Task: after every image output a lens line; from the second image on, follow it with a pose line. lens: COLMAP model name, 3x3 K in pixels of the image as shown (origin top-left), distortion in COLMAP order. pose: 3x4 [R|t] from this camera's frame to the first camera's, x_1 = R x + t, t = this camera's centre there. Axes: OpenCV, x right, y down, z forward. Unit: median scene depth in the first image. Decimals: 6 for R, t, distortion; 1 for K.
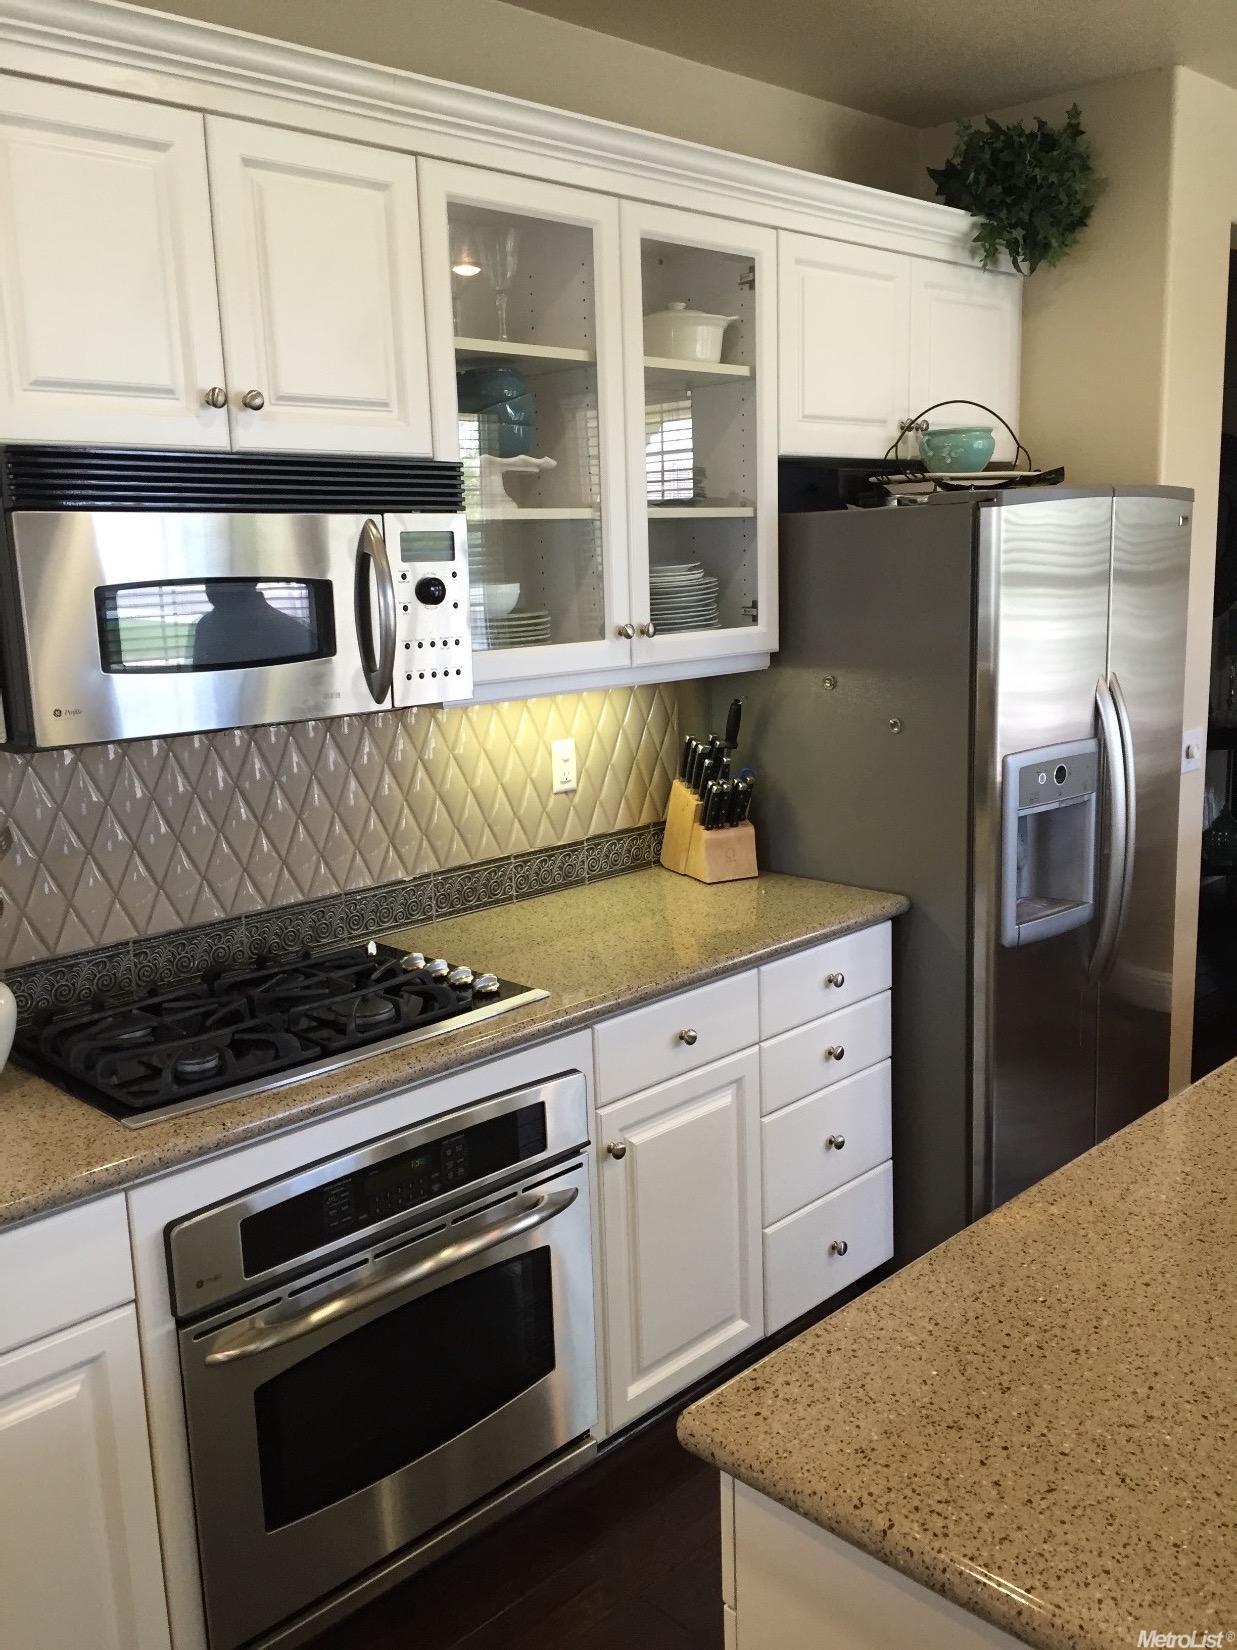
lens RADIAL K [[1404.9, 0, 618.5], [0, 1404.9, 825.0], [0, 0, 1]] dist [0.059512, 0.002277]
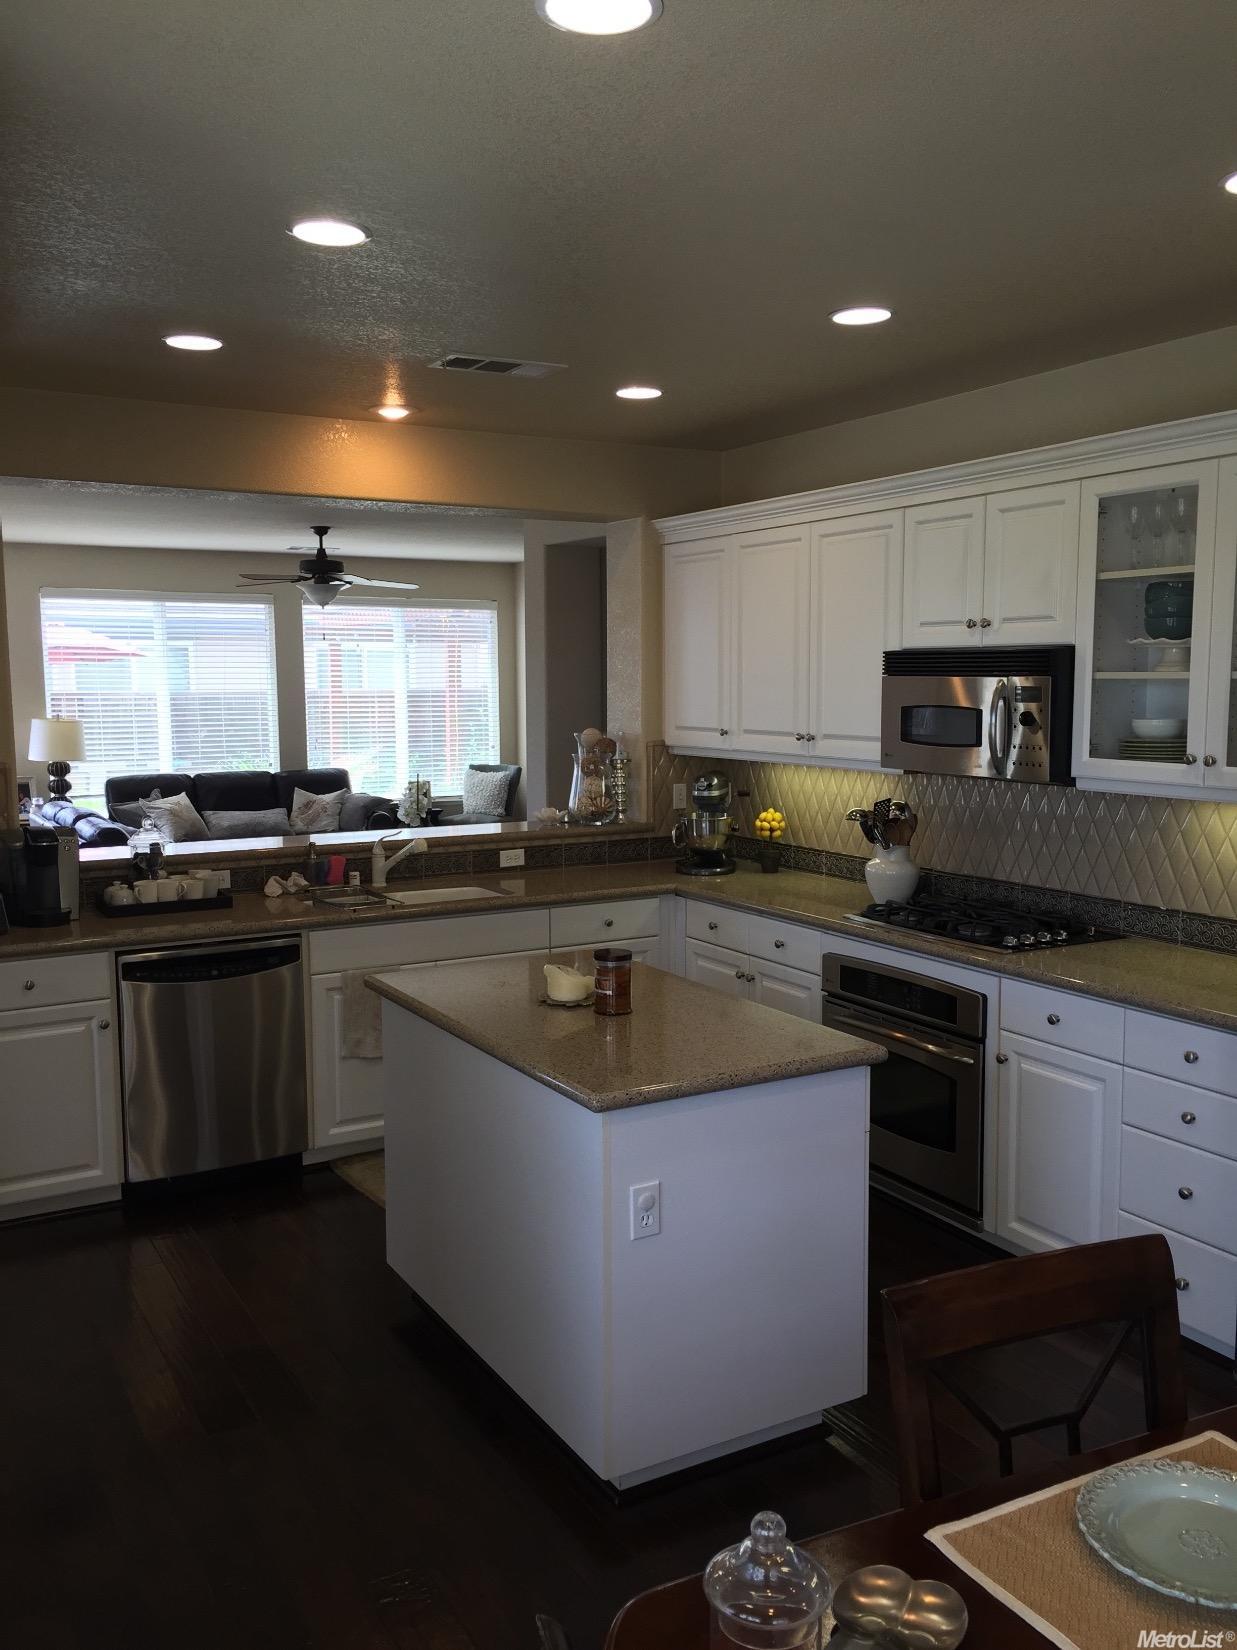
lens RADIAL K [[1404.9, 0, 618.5], [0, 1404.9, 825.0], [0, 0, 1]] dist [0.059512, 0.002277]
pose [[-0.237832, 0.136159, -0.961715, 1.735751], [-0.171547, 0.968673, 0.179568, -0.266488], [0.956037, 0.207687, -0.207024, 0.892085]]
